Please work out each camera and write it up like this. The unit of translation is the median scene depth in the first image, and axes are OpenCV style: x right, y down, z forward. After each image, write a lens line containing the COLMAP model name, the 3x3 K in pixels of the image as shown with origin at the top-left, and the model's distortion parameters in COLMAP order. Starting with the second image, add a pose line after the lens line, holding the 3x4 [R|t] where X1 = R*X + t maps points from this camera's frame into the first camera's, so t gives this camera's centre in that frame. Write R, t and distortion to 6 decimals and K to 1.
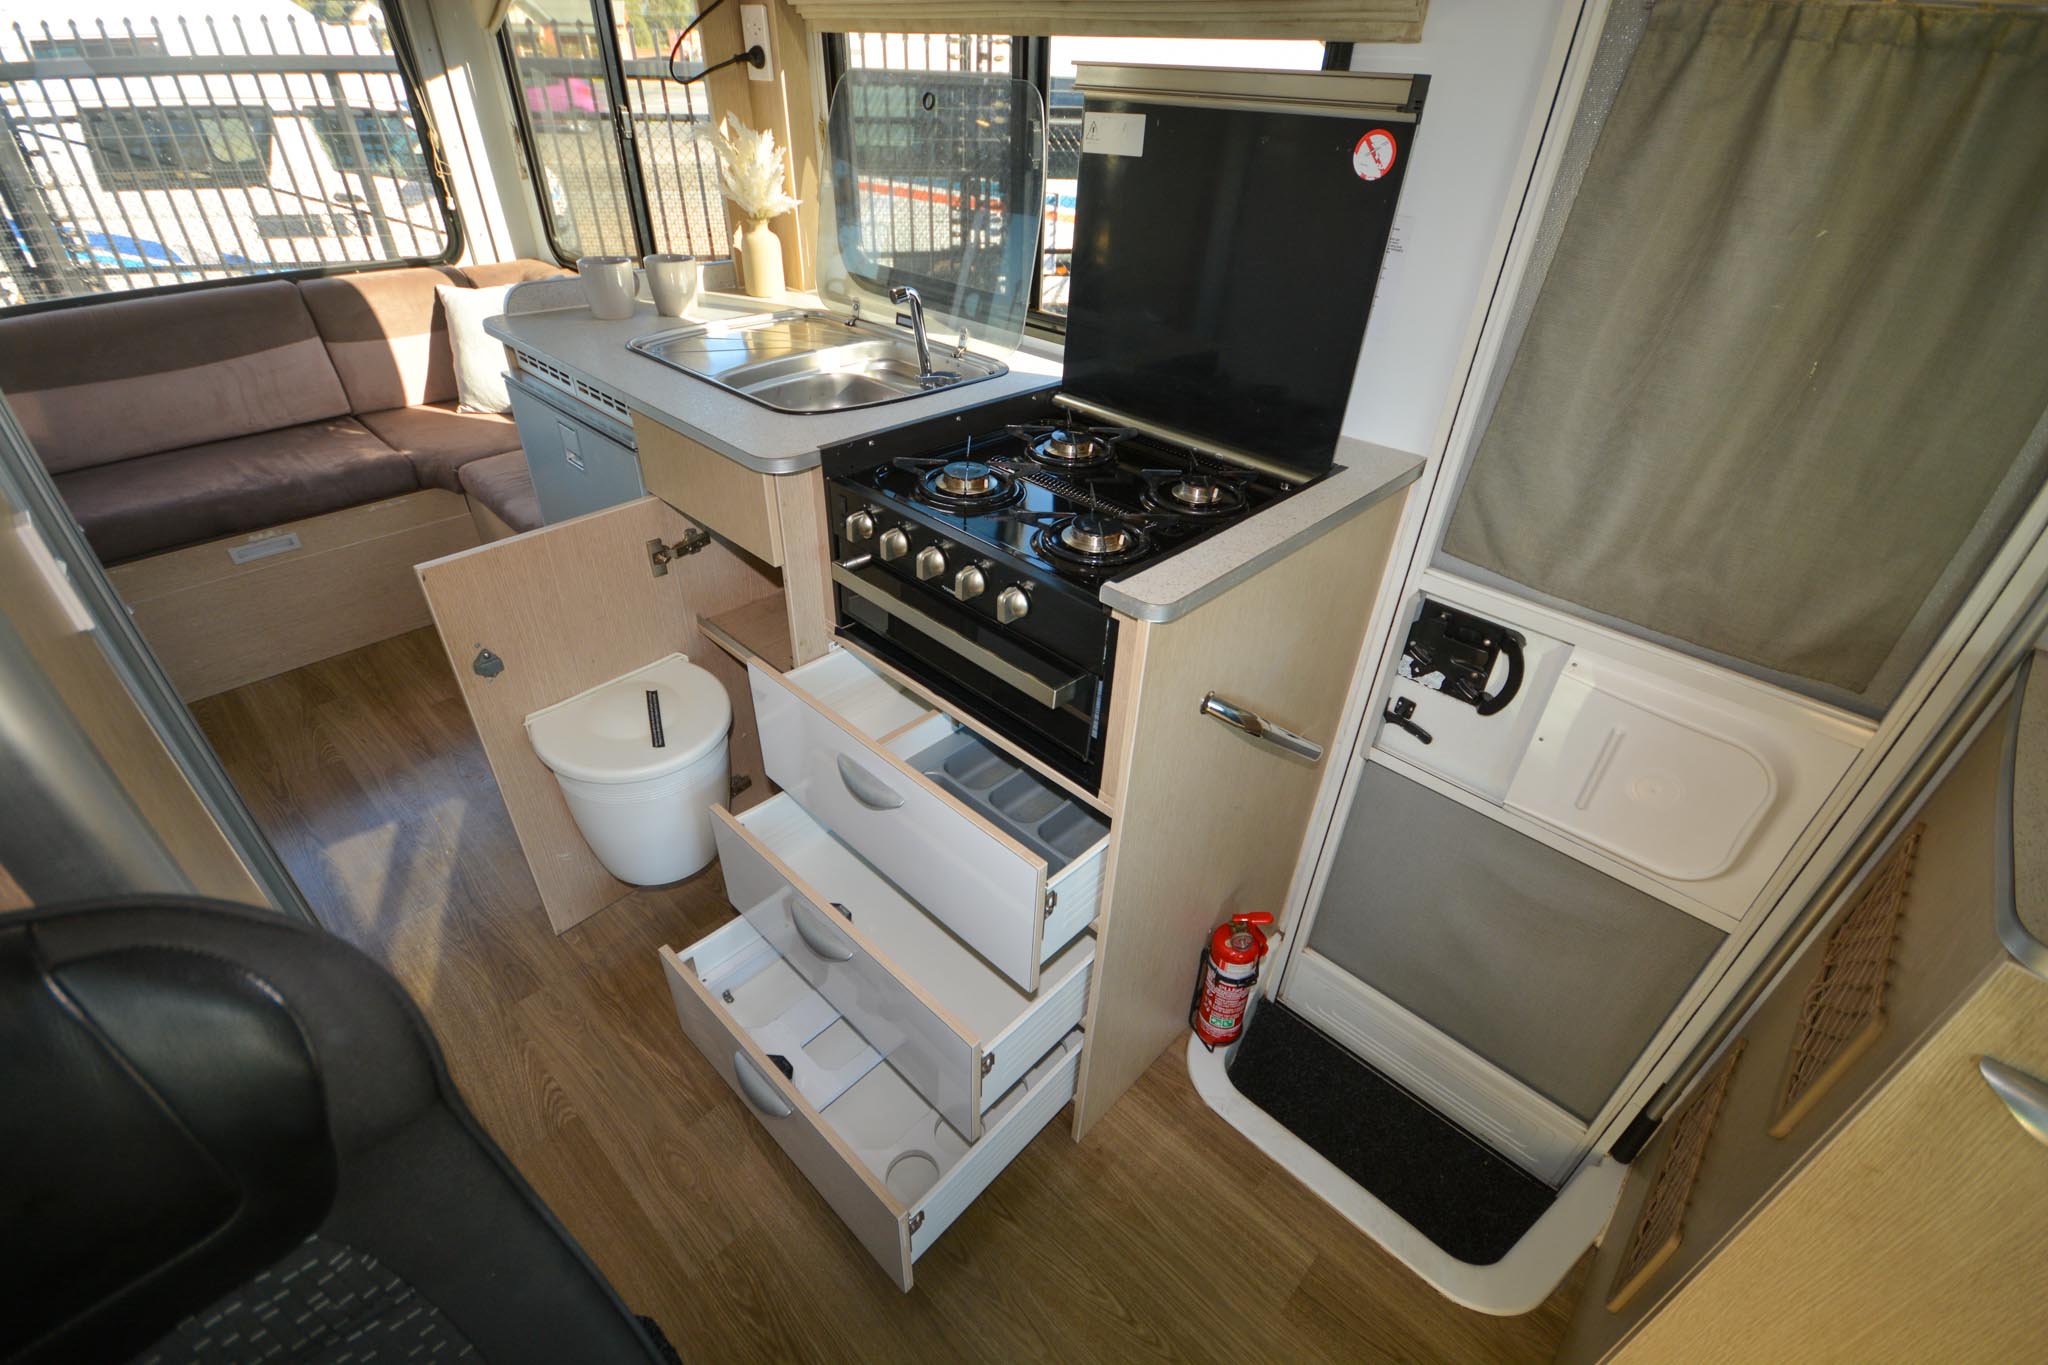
lens RADIAL K [[895.1, 0, 1021.9], [0, 895.1, 688.6], [0, 0, 1]] dist [0.012559, -0.013621]
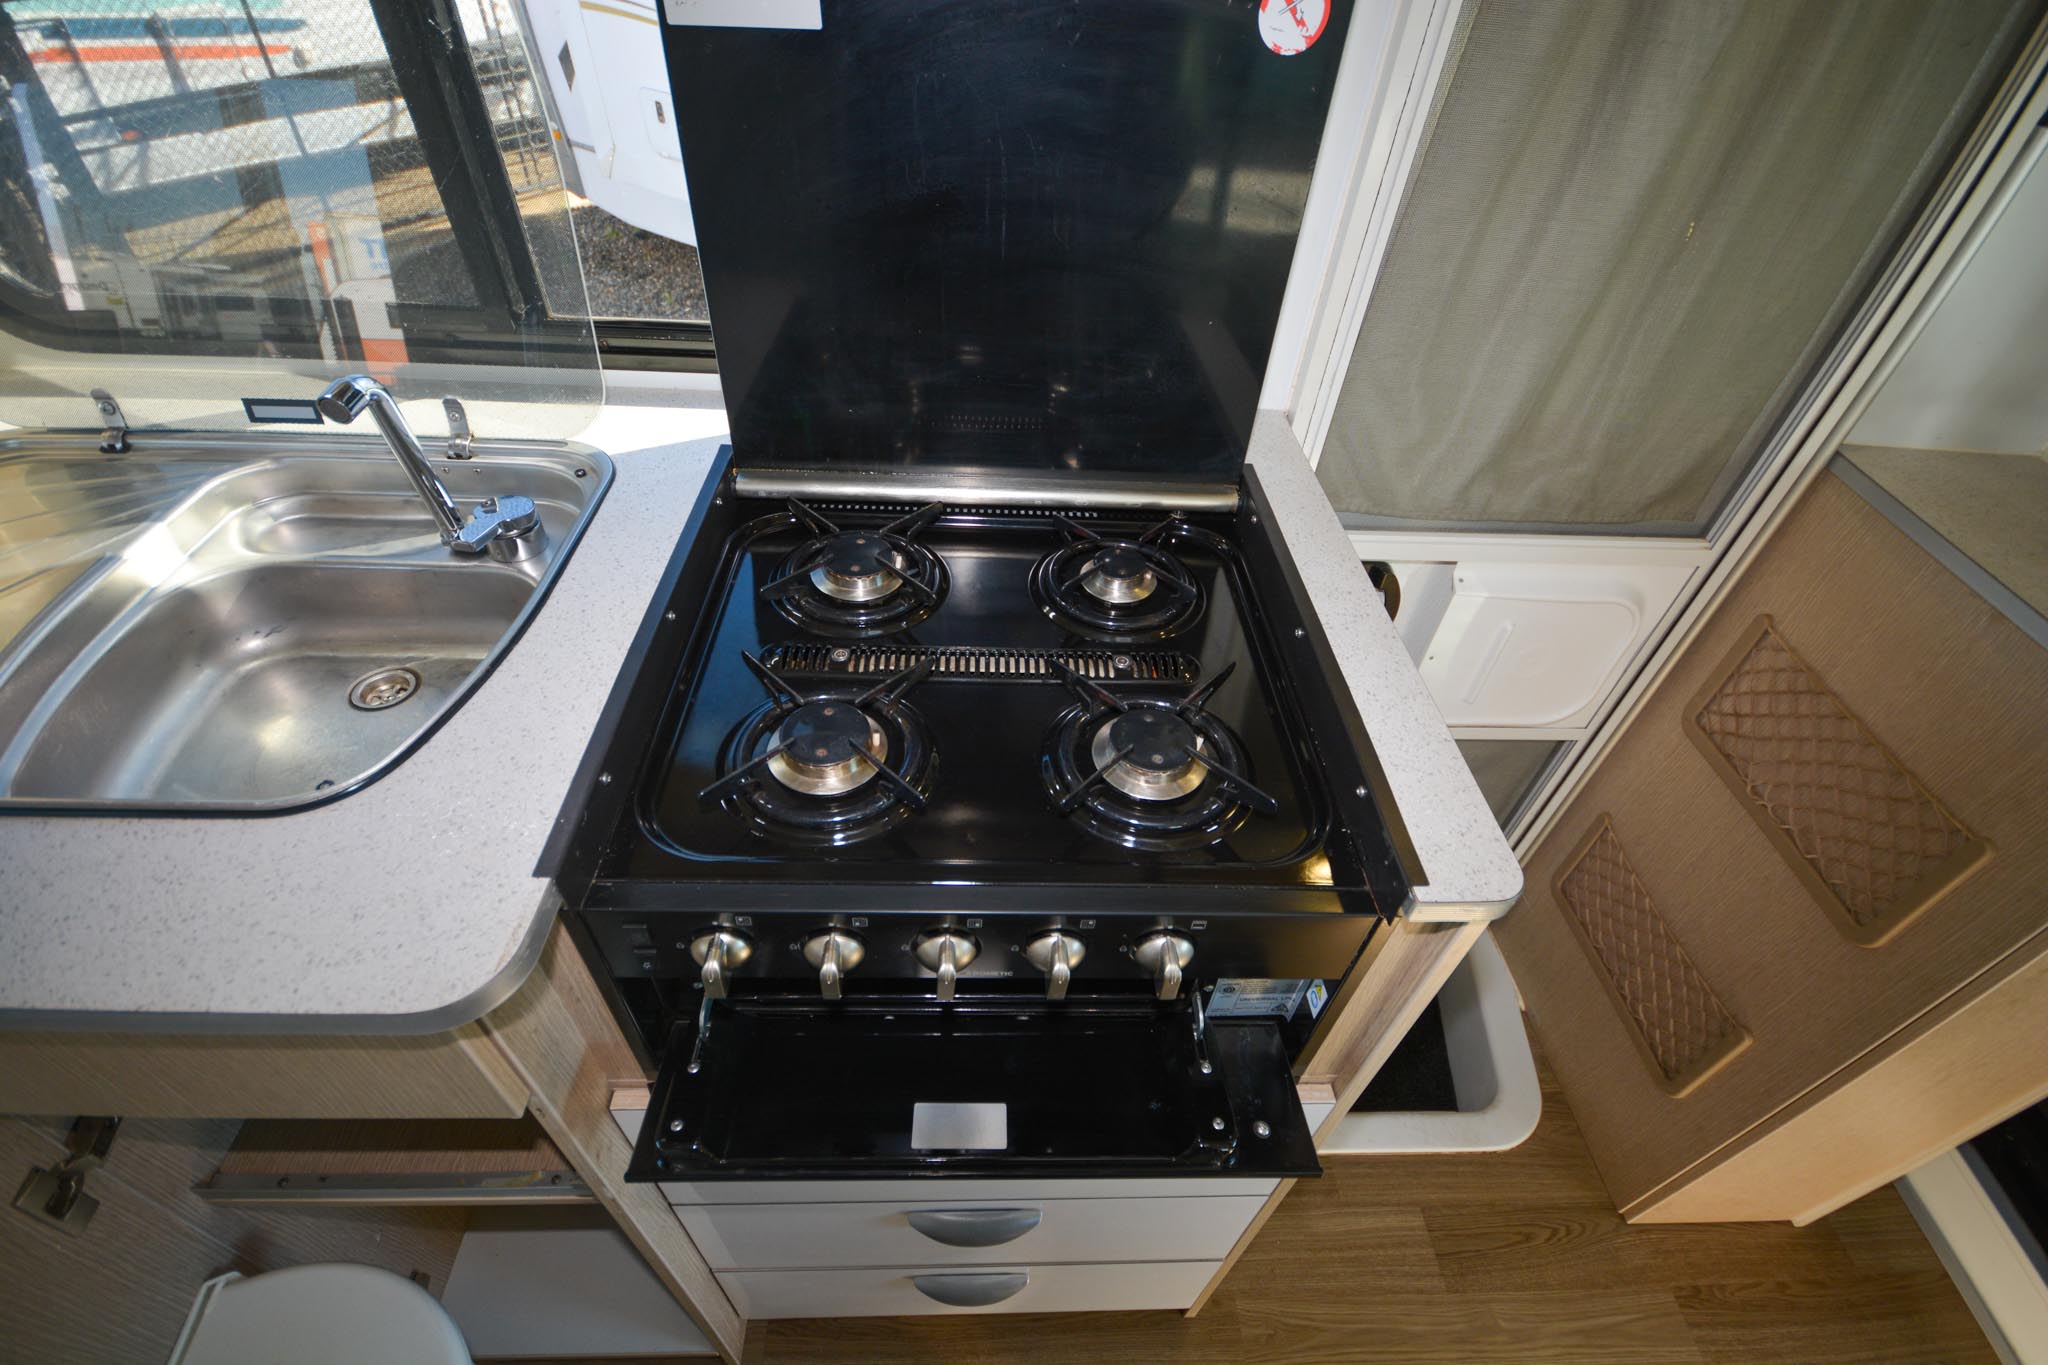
lens RADIAL K [[895.1, 0, 1021.9], [0, 895.1, 688.6], [0, 0, 1]] dist [0.012559, -0.013621]
pose [[0.702322, -0.487950, 0.518313, -0.142328], [0.383517, 0.872770, 0.301973, -0.228044], [-0.599715, -0.013301, 0.800103, 0.313726]]
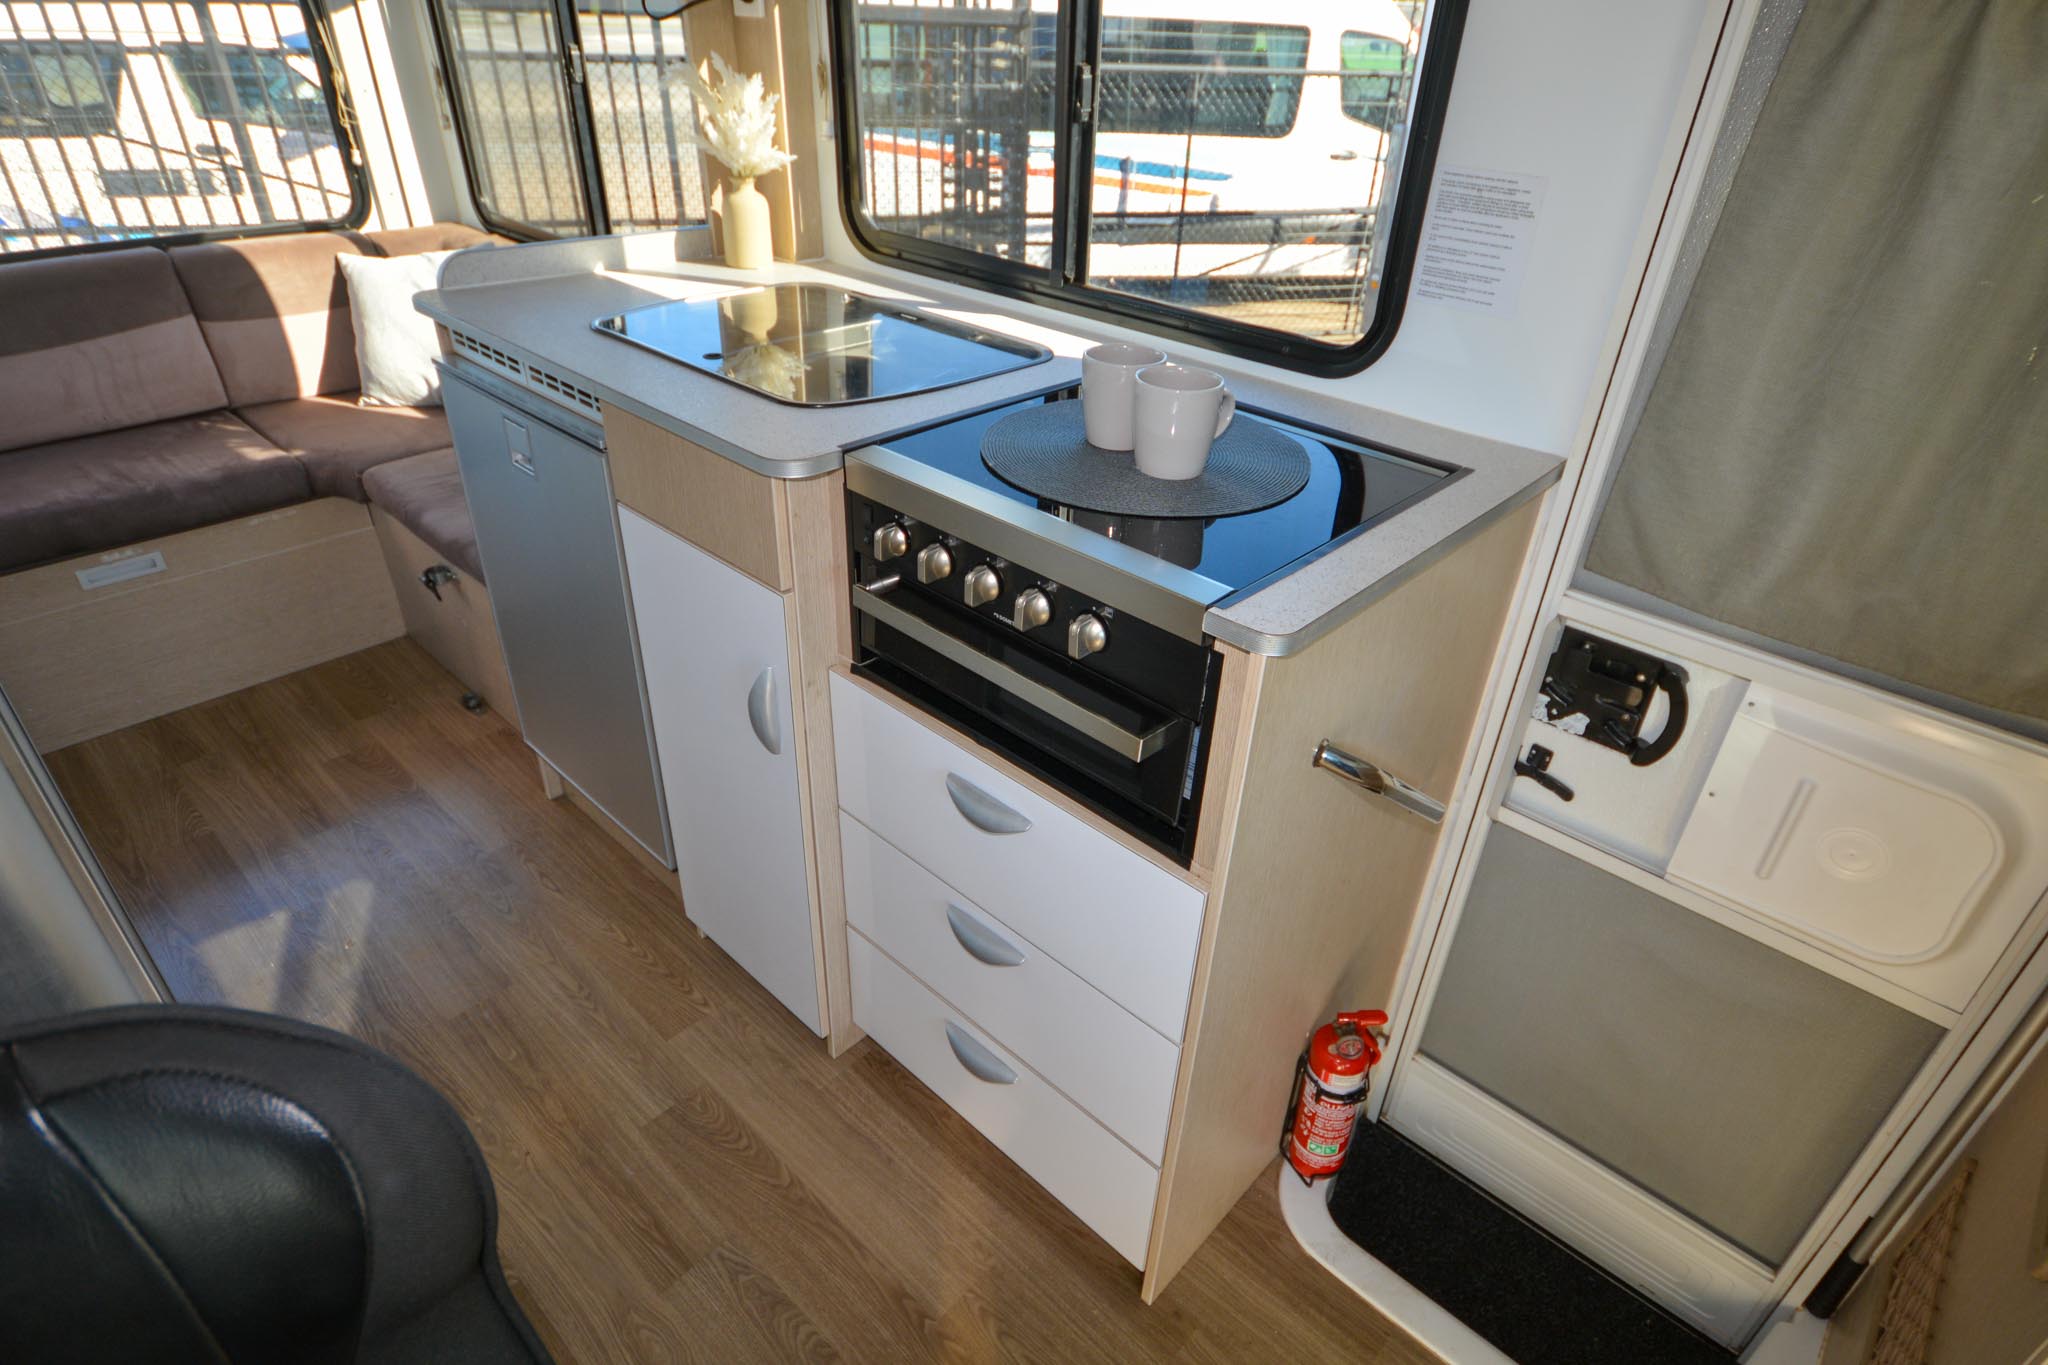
lens RADIAL K [[1090.9, 0, 1040.0], [0, 1090.9, 683.4], [0, 0, 1]] dist [0.011976, -0.012644]
pose [[0.999780, -0.006041, 0.020078, -0.037721], [0.007016, 0.998781, -0.048865, -0.000373], [-0.019759, 0.048995, 0.998604, 0.000100]]
